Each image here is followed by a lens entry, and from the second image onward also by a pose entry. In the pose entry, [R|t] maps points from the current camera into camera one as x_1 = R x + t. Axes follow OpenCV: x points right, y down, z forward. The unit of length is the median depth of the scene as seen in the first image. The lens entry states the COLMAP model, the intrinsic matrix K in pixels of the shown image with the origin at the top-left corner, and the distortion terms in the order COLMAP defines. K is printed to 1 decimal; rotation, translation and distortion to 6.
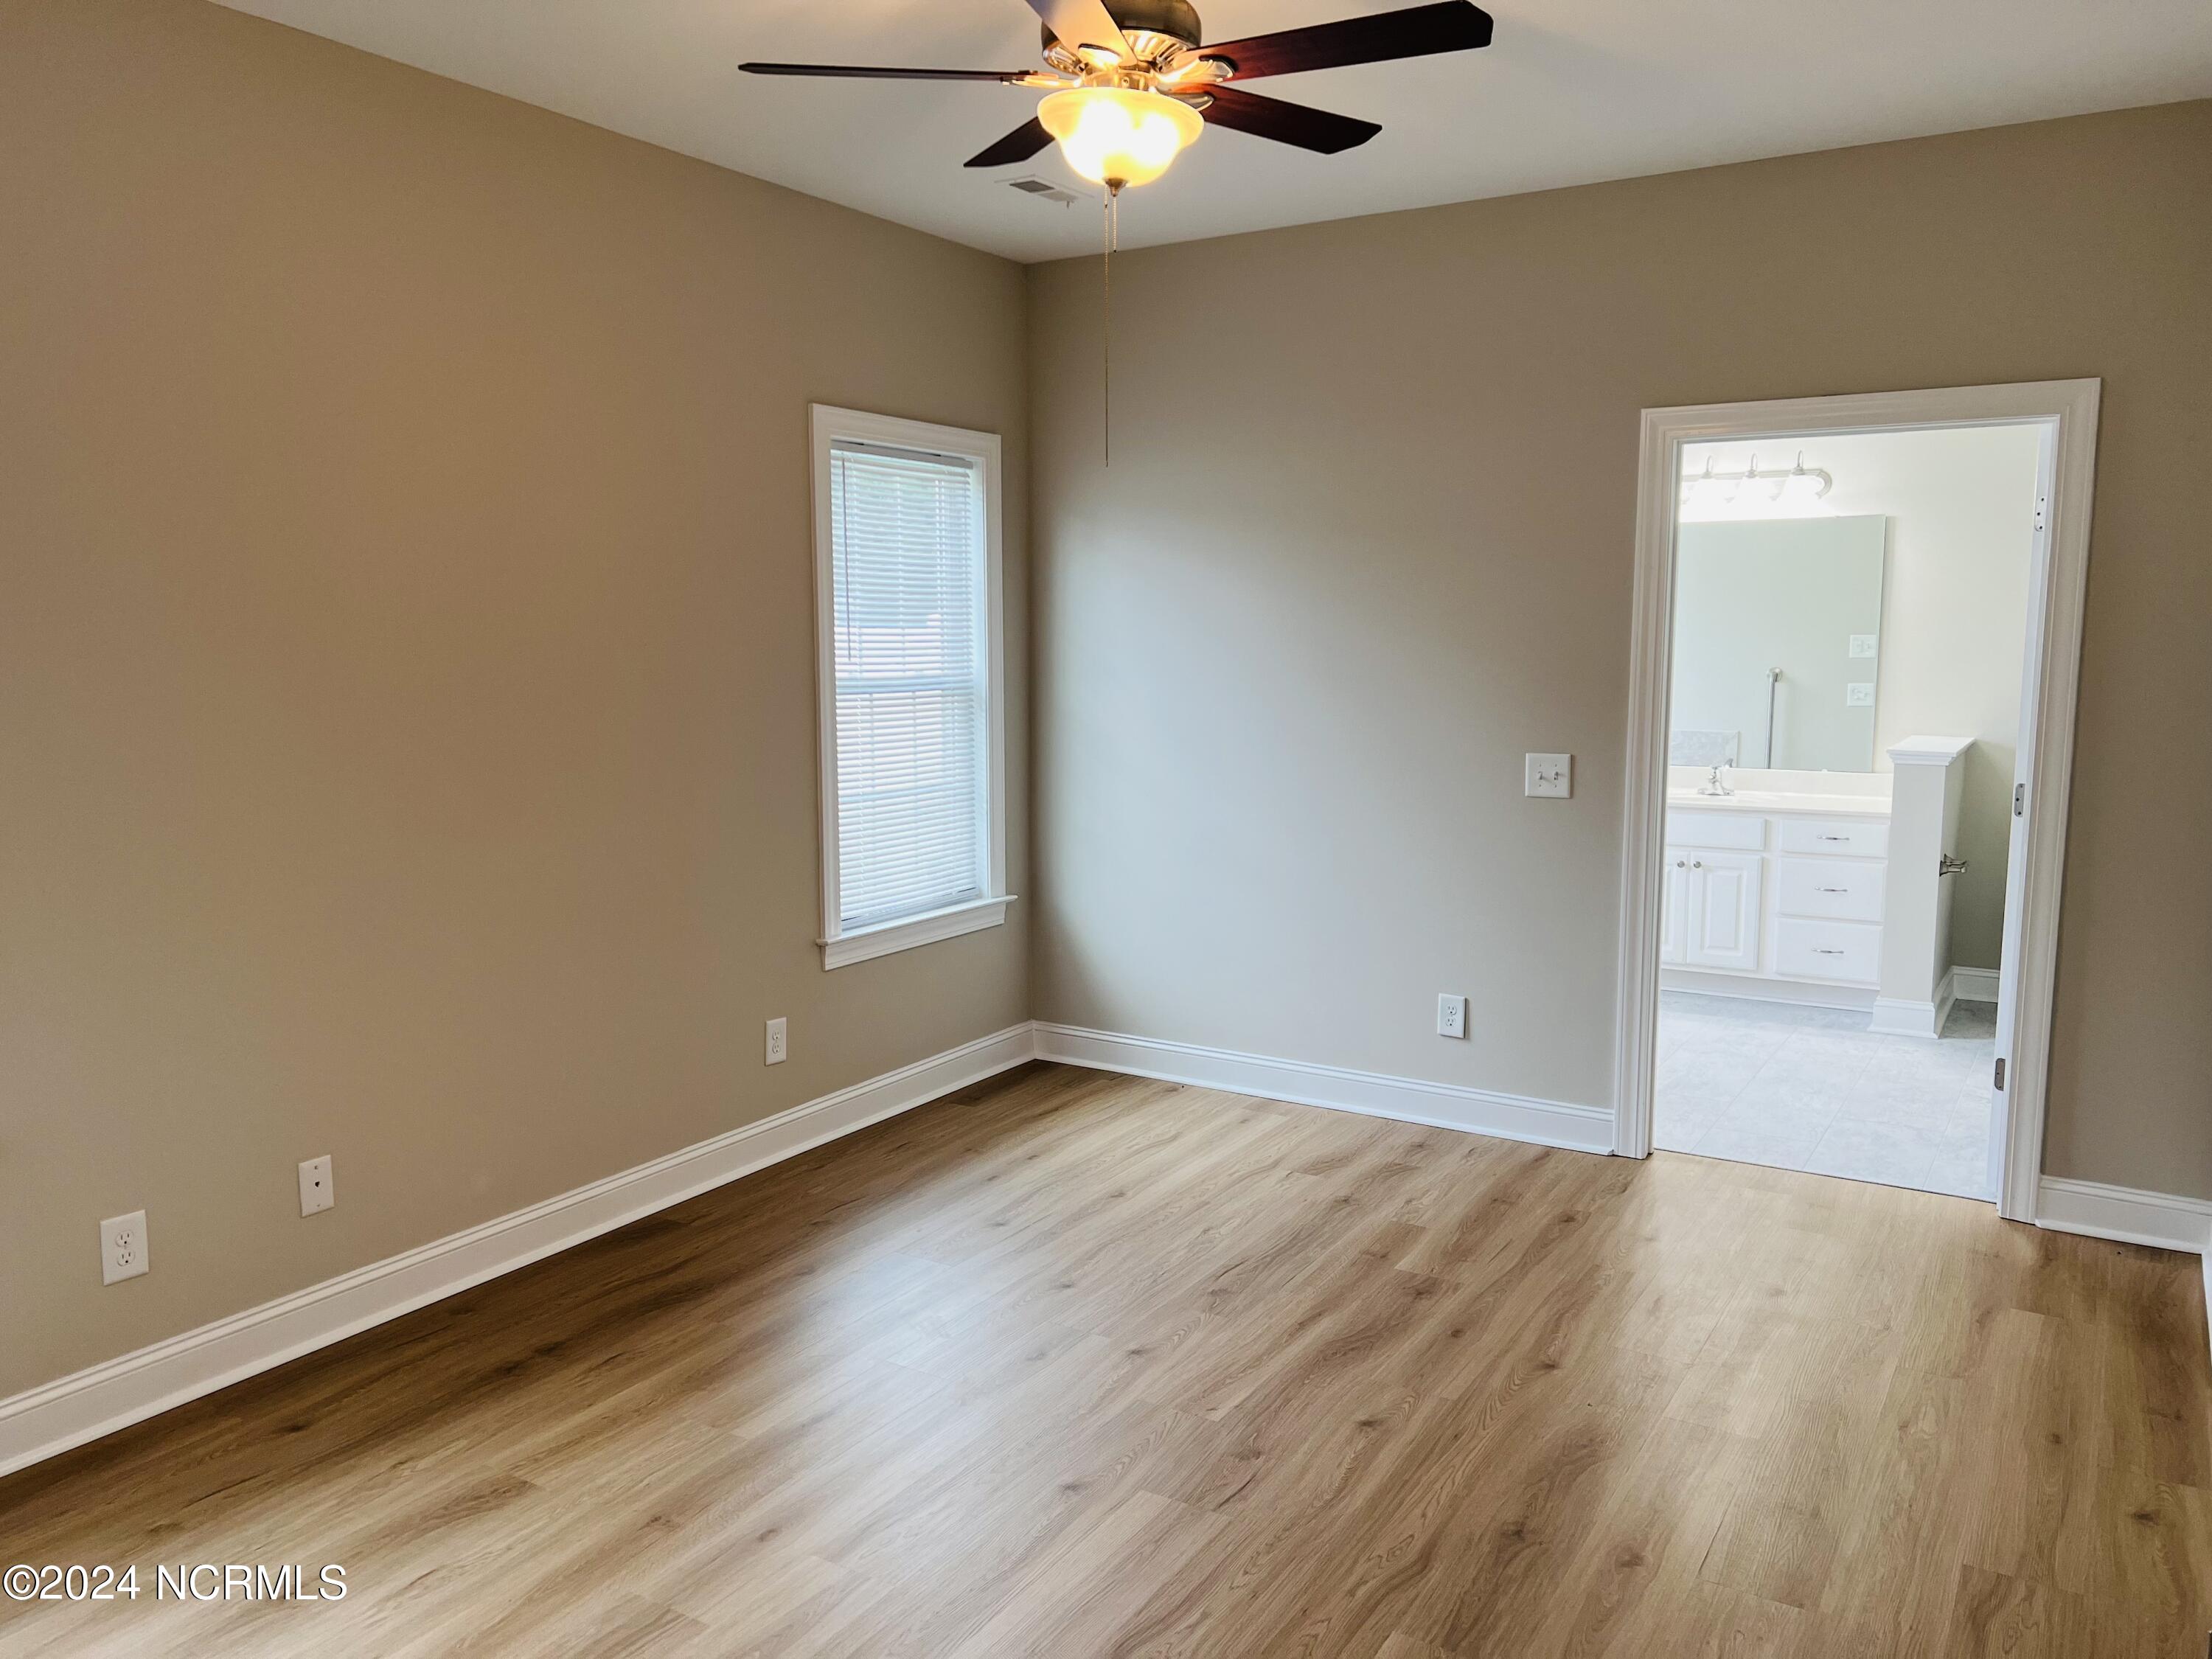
lens RADIAL K [[1666.5, 0, 1106.0], [0, 1666.5, 829.5], [0, 0, 1]] dist [0.067556, -0.089460]
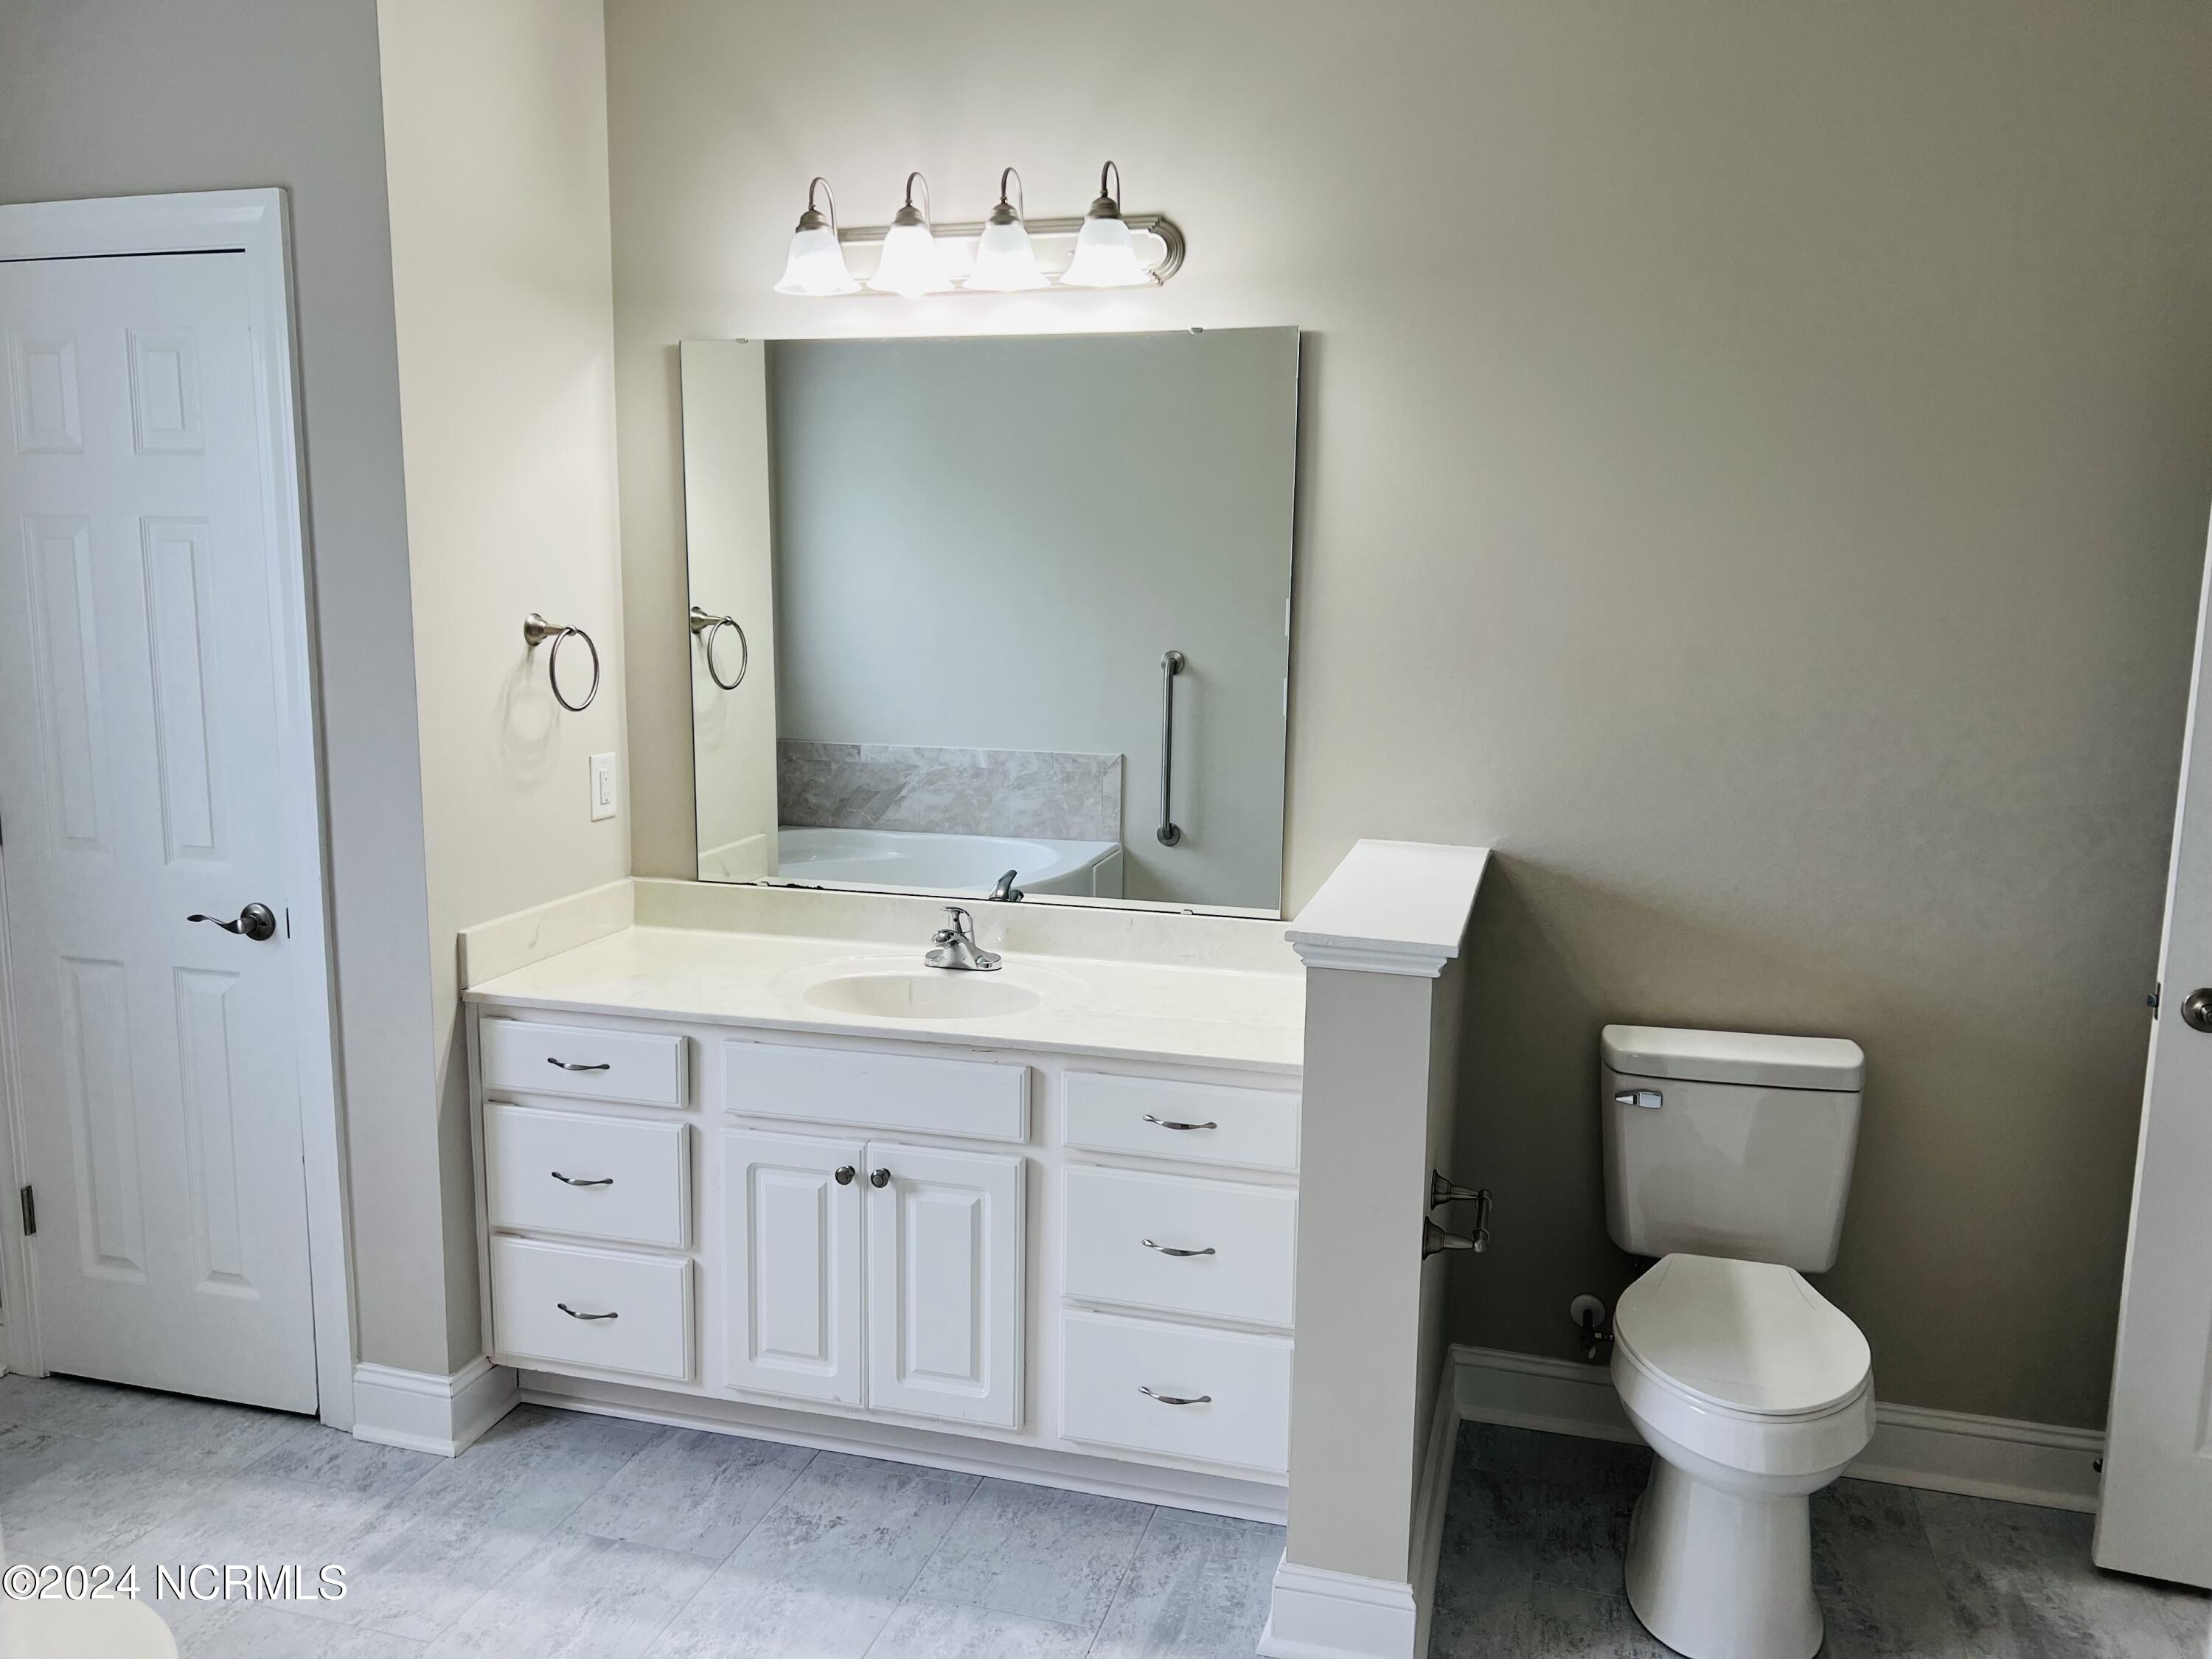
lens RADIAL K [[1666.5, 0, 1106.0], [0, 1666.5, 829.5], [0, 0, 1]] dist [0.067556, -0.089460]
pose [[0.964378, -0.027764, 0.263065, 0.302433], [0.018560, 0.999128, 0.037408, -0.076746], [-0.263874, -0.031193, 0.964053, 0.603708]]
